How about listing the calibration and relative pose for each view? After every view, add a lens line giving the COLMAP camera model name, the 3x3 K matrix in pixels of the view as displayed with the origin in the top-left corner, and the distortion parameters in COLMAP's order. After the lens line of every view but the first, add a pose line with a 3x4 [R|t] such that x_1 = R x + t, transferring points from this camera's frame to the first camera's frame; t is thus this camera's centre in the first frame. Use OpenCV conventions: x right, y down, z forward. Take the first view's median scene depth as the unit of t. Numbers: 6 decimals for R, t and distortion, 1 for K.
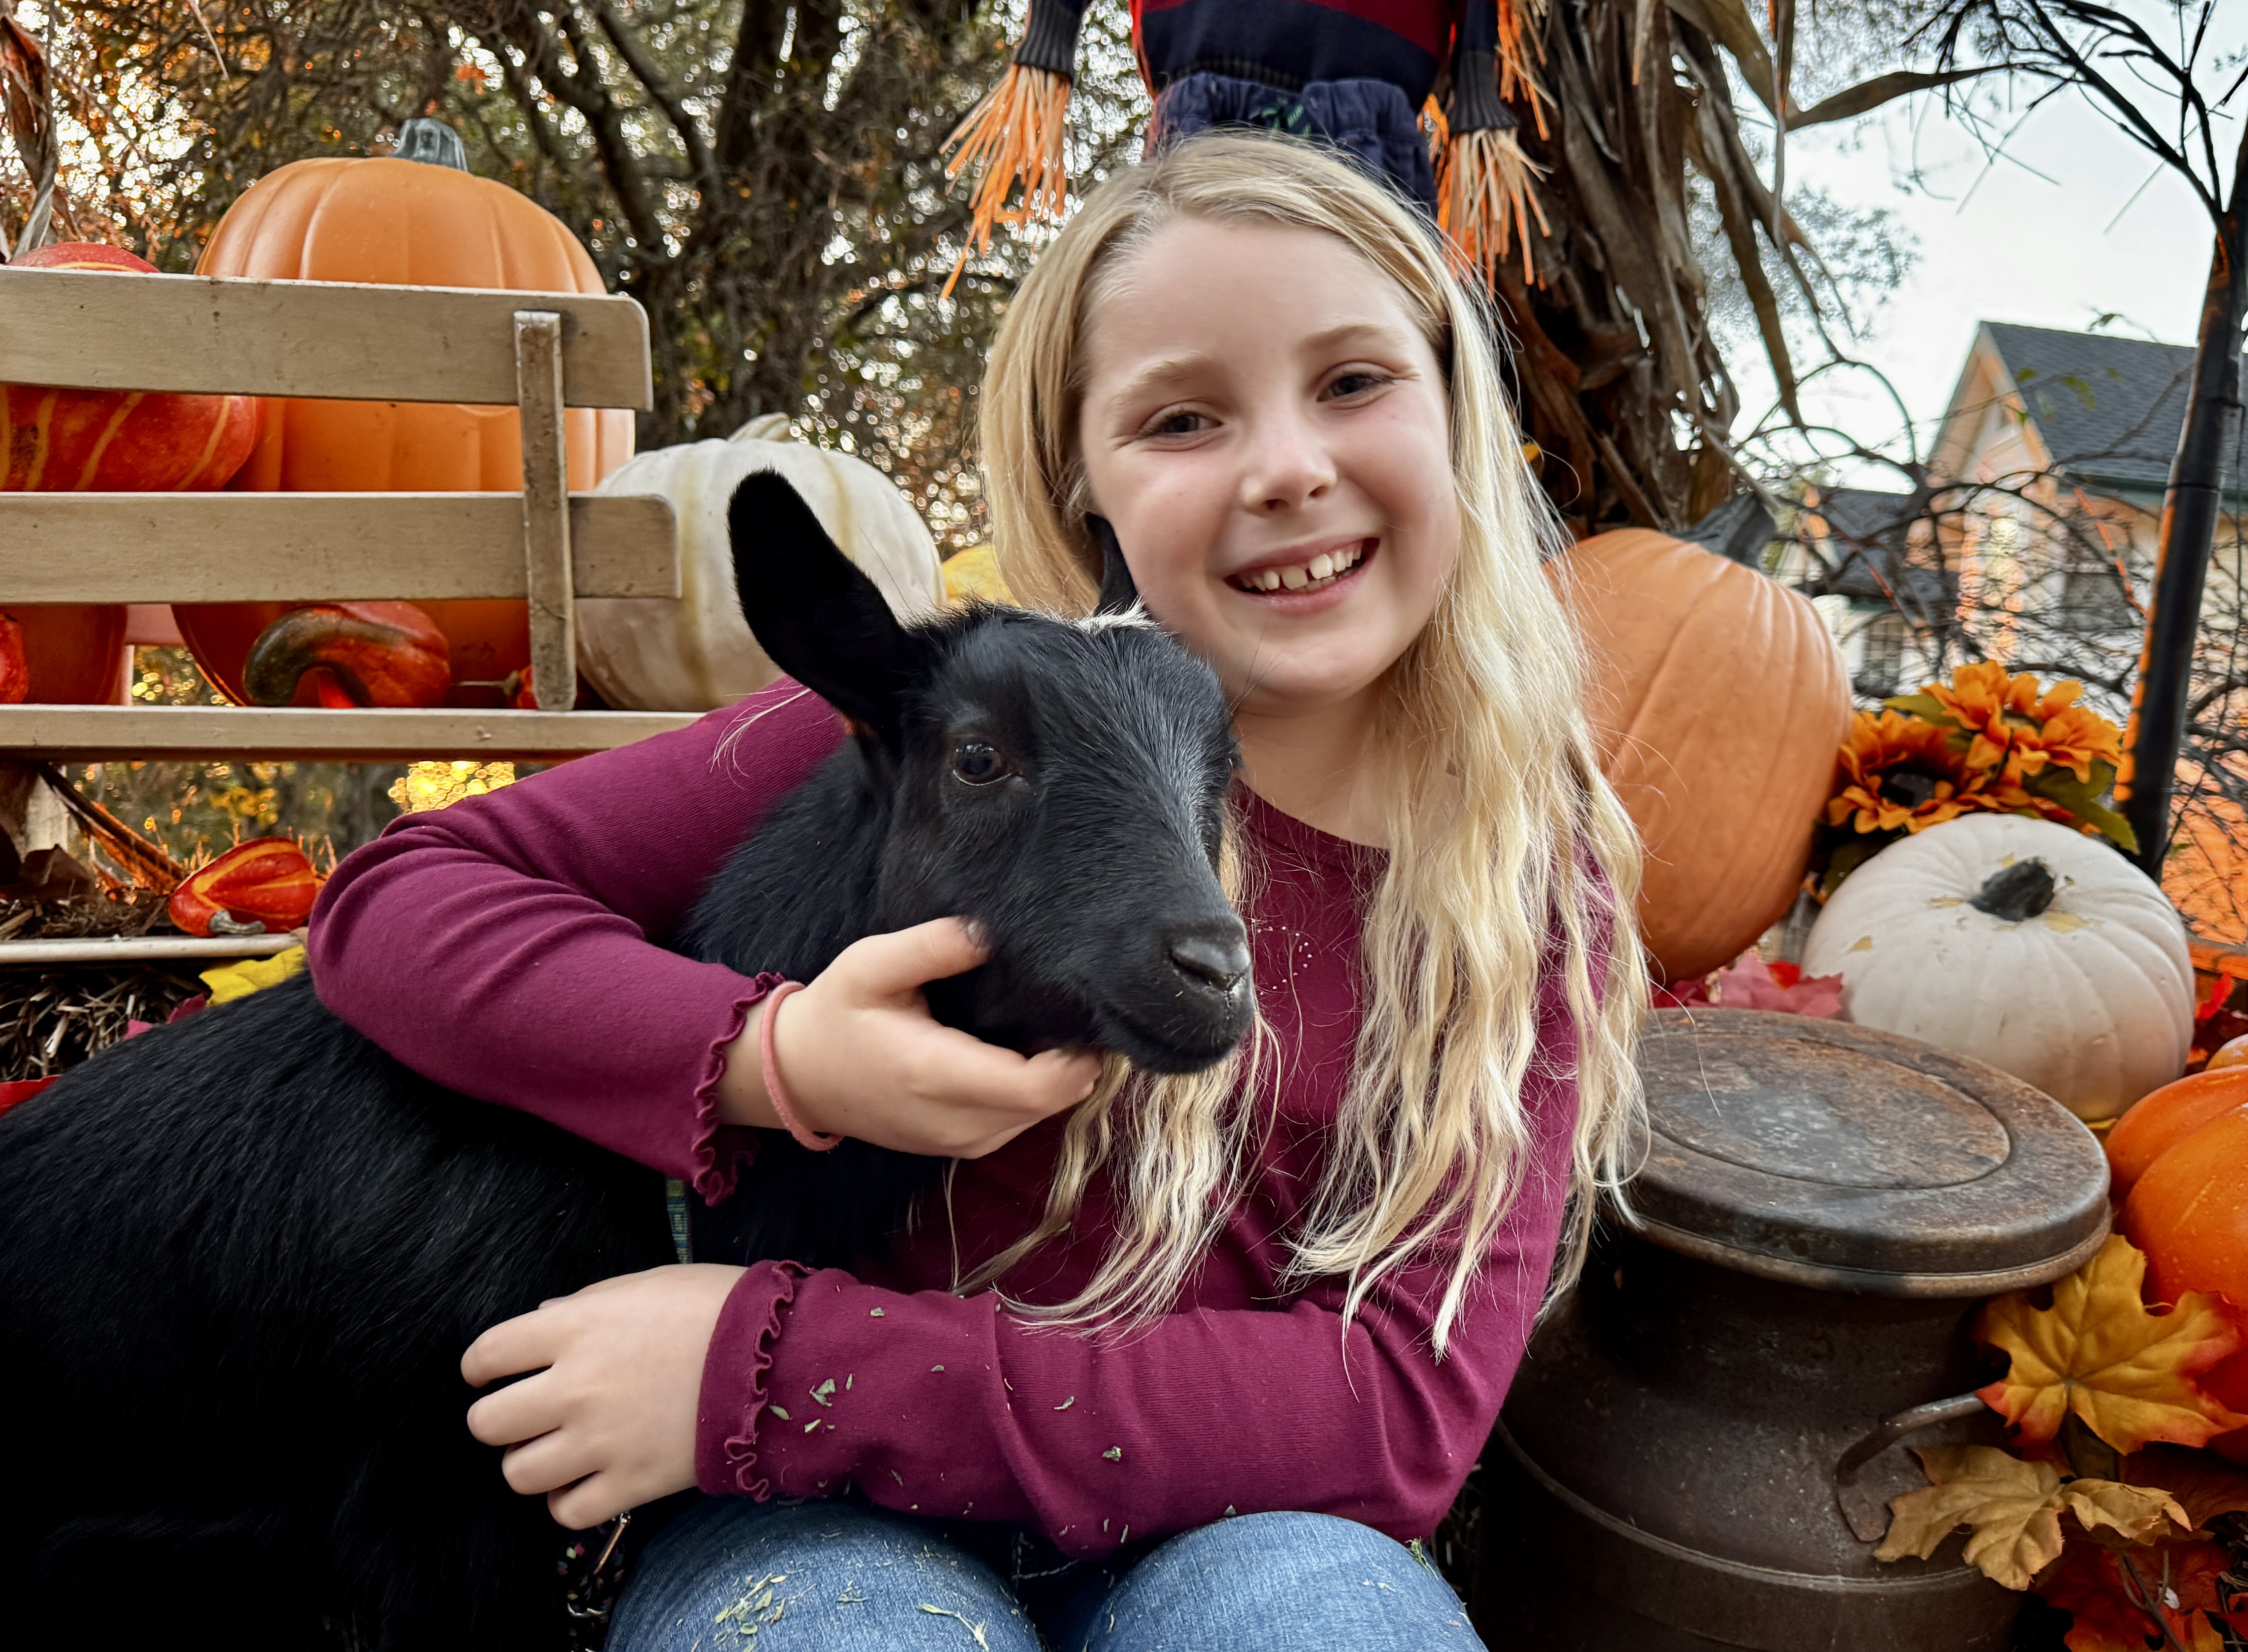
lens RADIAL K [[1811.3, 0, 1299.7], [0, 1811.3, 840.9], [0, 0, 1]] dist [0.010116, -0.049679]
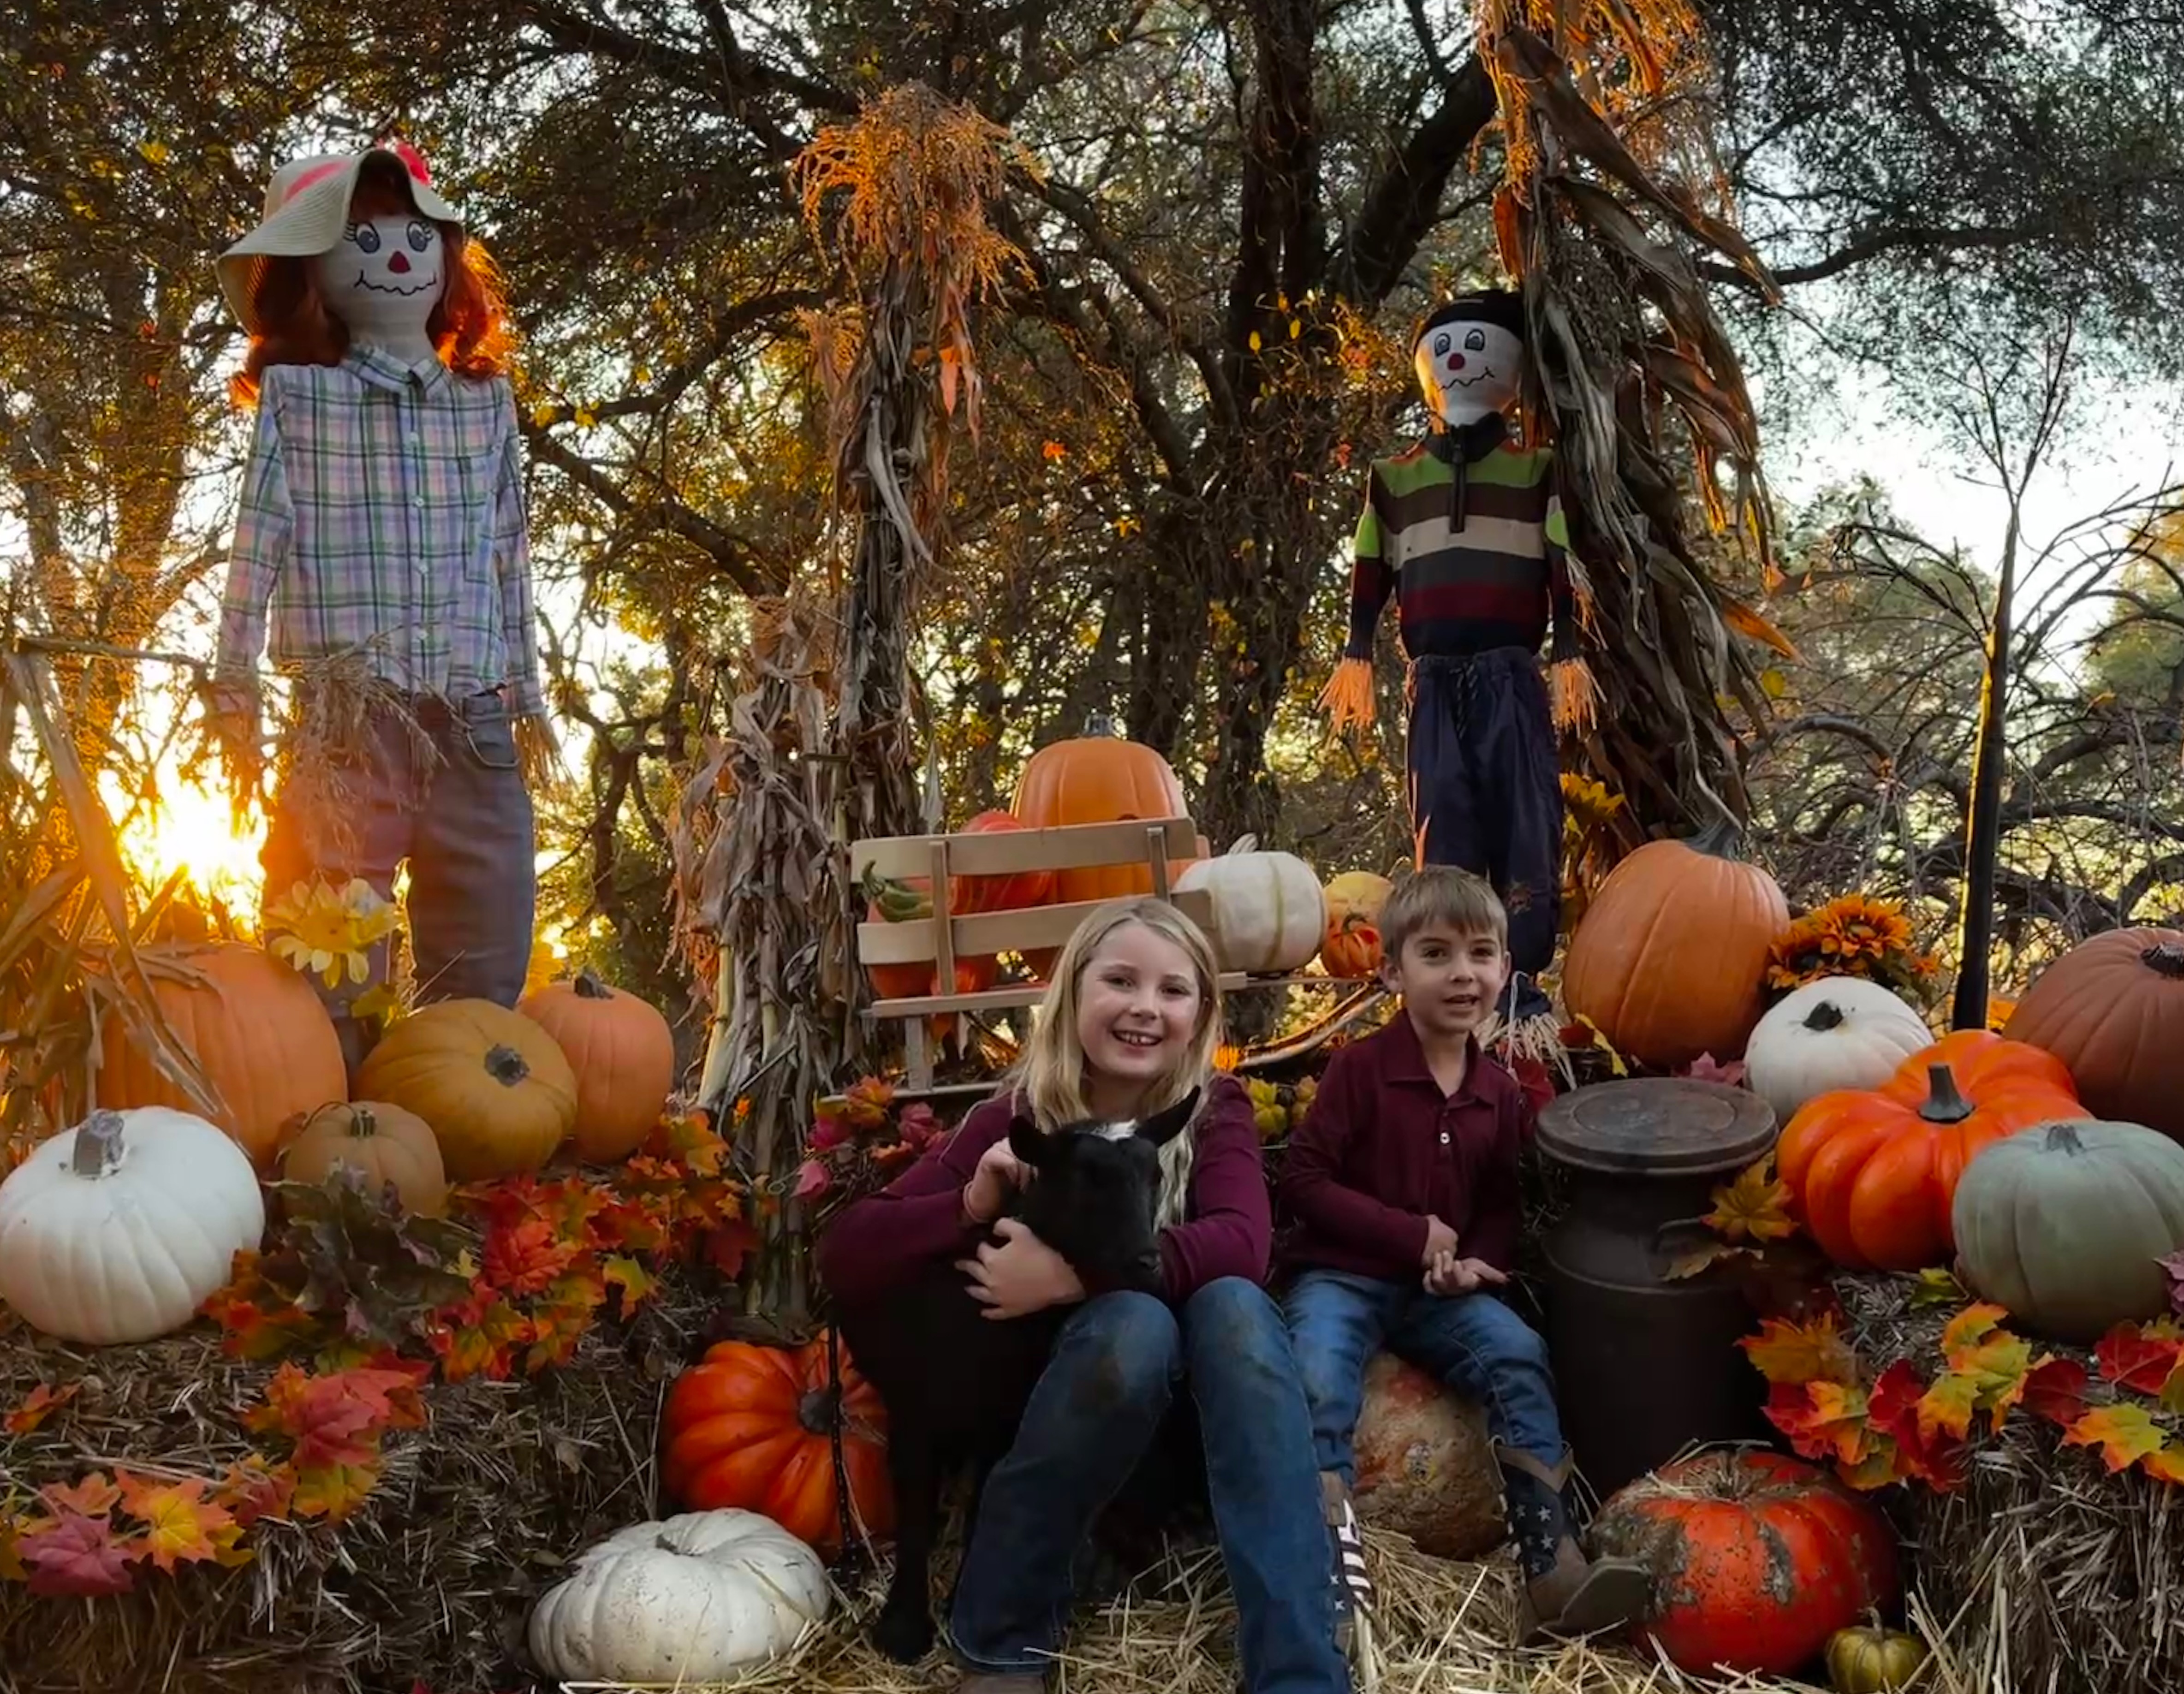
lens RADIAL K [[1933.1, 0, 1182.2], [0, 1933.1, 876.3], [0, 0, 1]] dist [0.158365, -0.273449]
pose [[0.930868, -0.085224, -0.355278, 0.662255], [0.069040, 0.995926, -0.058010, -0.066722], [0.358774, 0.029471, 0.932959, -1.749959]]
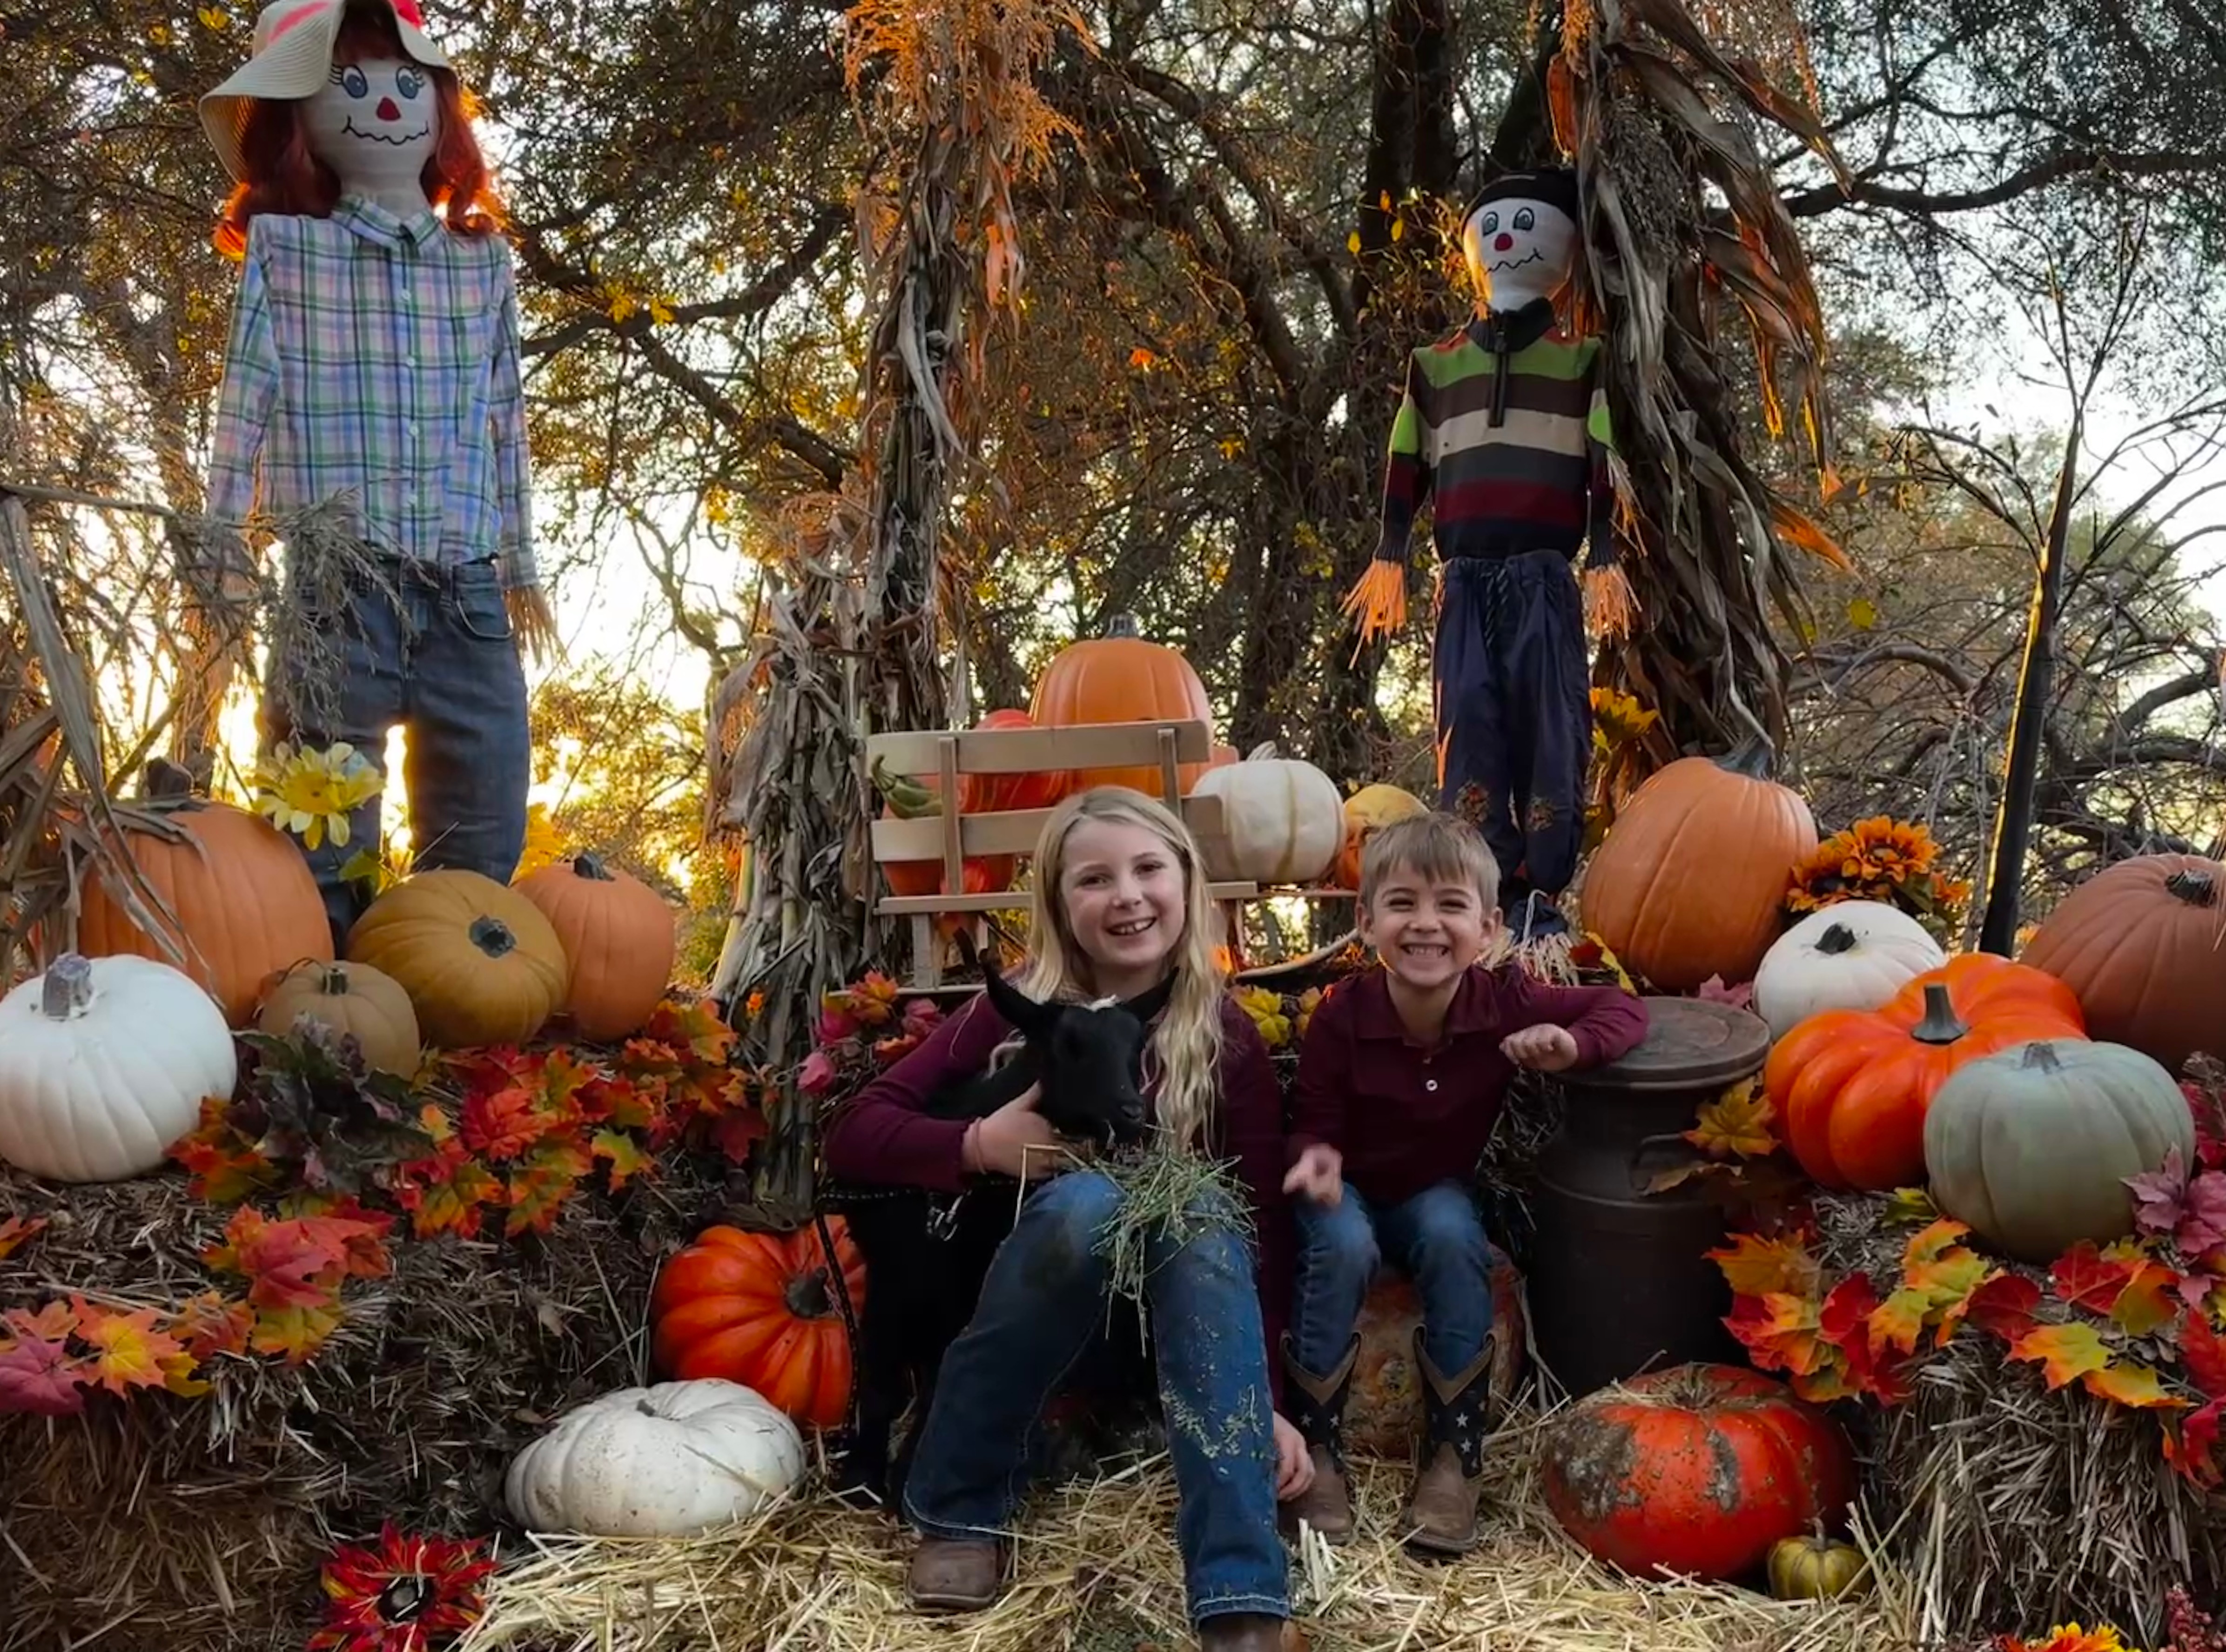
lens RADIAL K [[1949.6, 0, 1208.7], [0, 1949.6, 984.2], [0, 0, 1]] dist [0.171192, -0.314899]
pose [[0.915174, -0.022465, -0.402432, 0.812152], [0.033927, 0.999196, 0.021377, 0.008729], [0.401628, -0.033217, 0.915200, -1.666772]]
